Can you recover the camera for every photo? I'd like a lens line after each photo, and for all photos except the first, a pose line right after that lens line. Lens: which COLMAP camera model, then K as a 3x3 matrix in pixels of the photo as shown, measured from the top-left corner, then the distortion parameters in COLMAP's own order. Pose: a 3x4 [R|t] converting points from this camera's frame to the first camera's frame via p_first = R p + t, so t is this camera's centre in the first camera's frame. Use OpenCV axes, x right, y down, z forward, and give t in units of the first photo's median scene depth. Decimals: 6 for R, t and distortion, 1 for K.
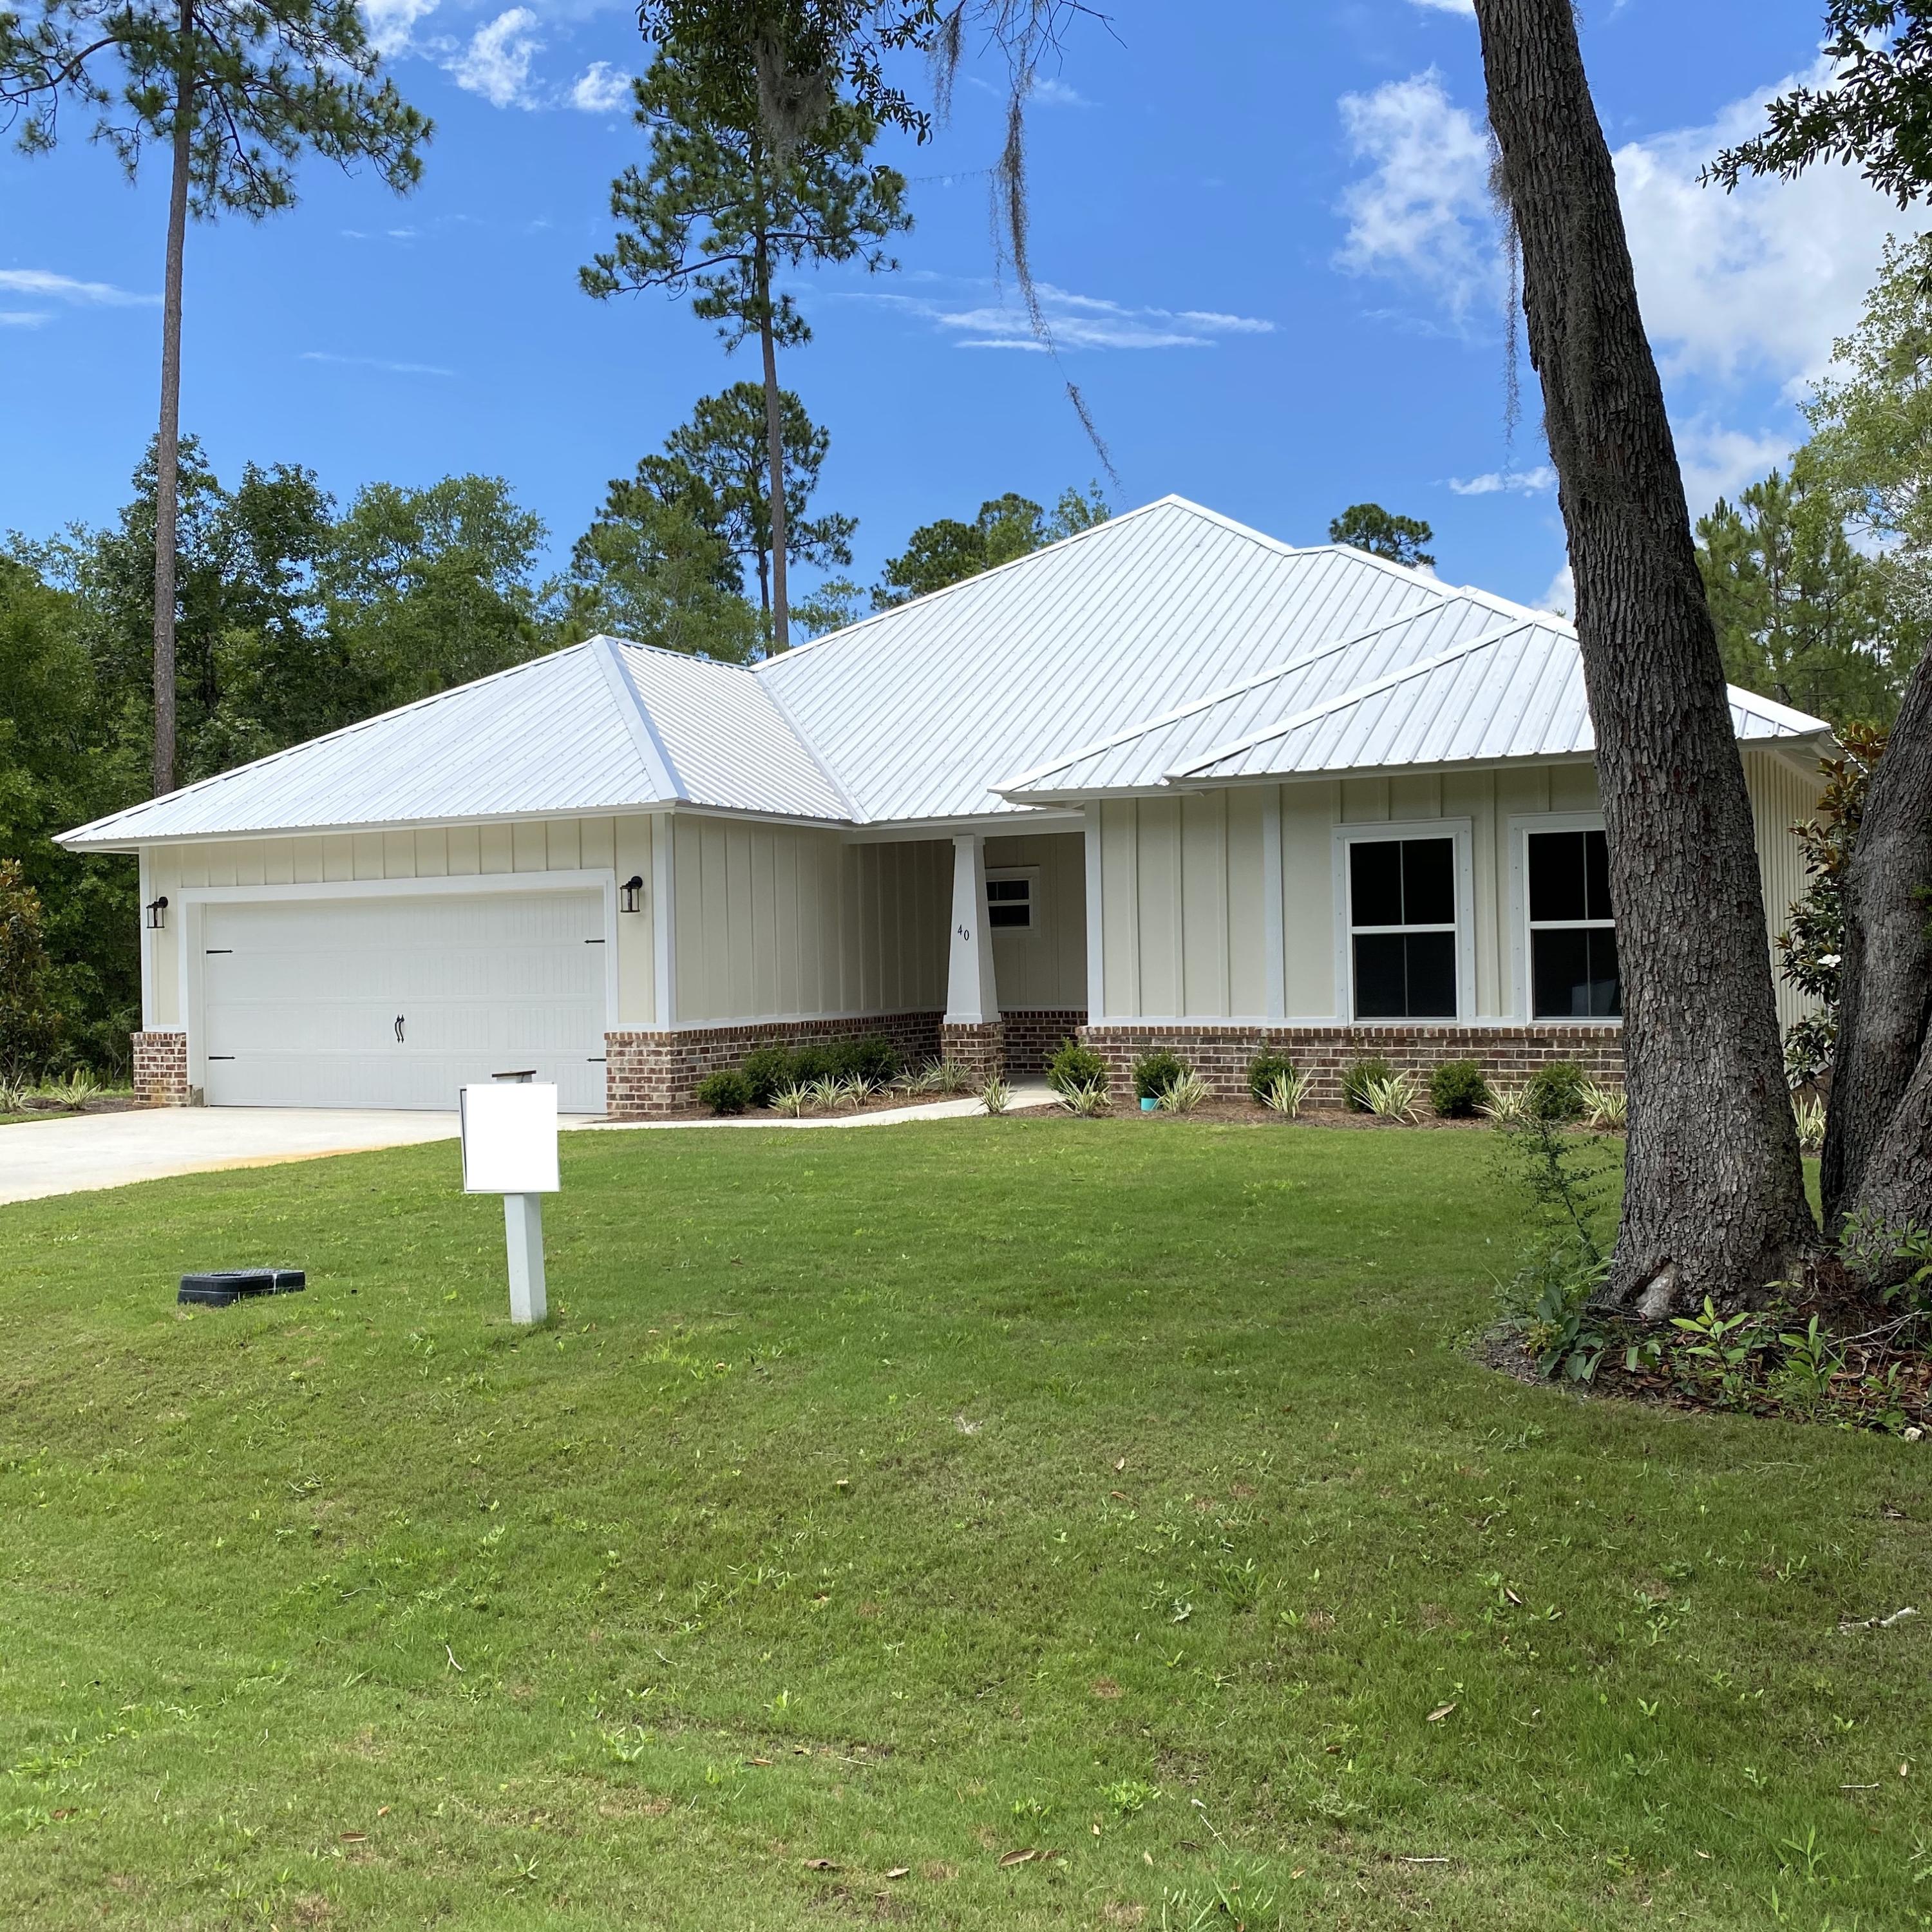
lens RADIAL K [[1888.0, 0, 906.3], [0, 1888.0, 931.3], [0, 0, 1]] dist [0.166140, -0.446814]
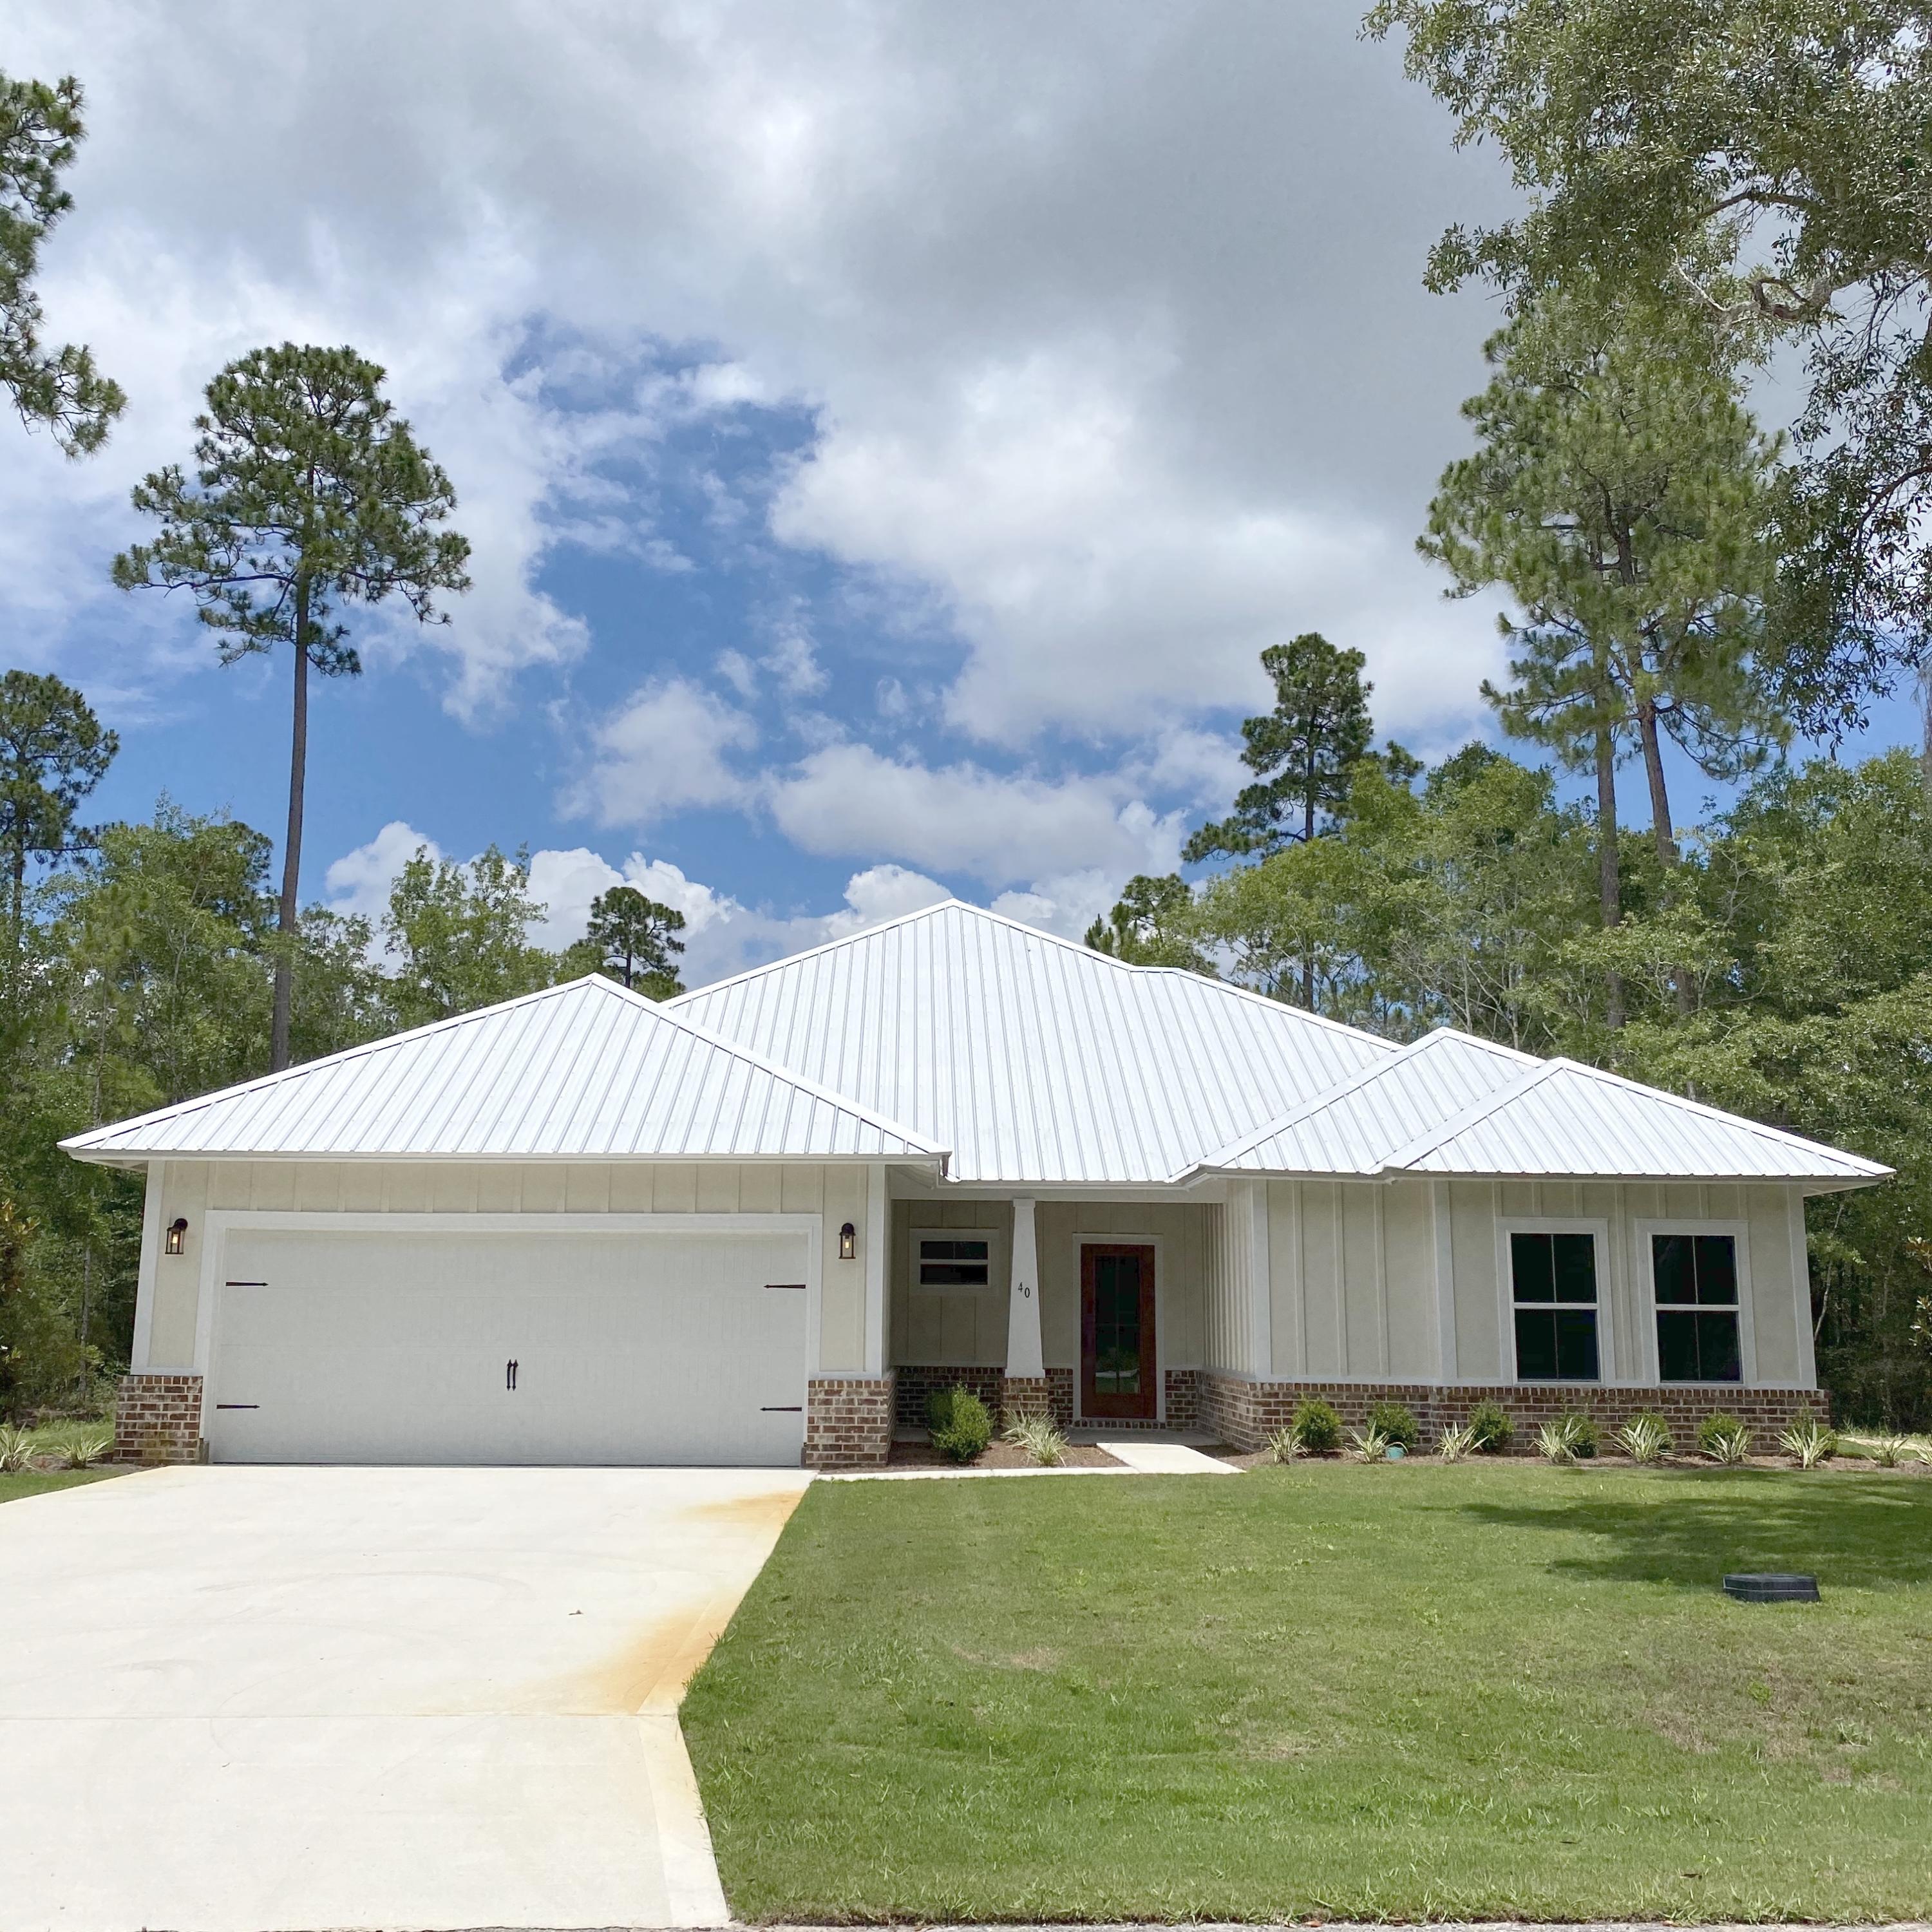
lens RADIAL K [[1888.0, 0, 906.3], [0, 1888.0, 931.3], [0, 0, 1]] dist [0.166140, -0.446814]
pose [[0.883578, 0.122070, 0.452095, -0.604147], [-0.035209, 0.980011, -0.195801, 0.016147], [-0.466959, 0.157088, 0.870214, 0.062060]]
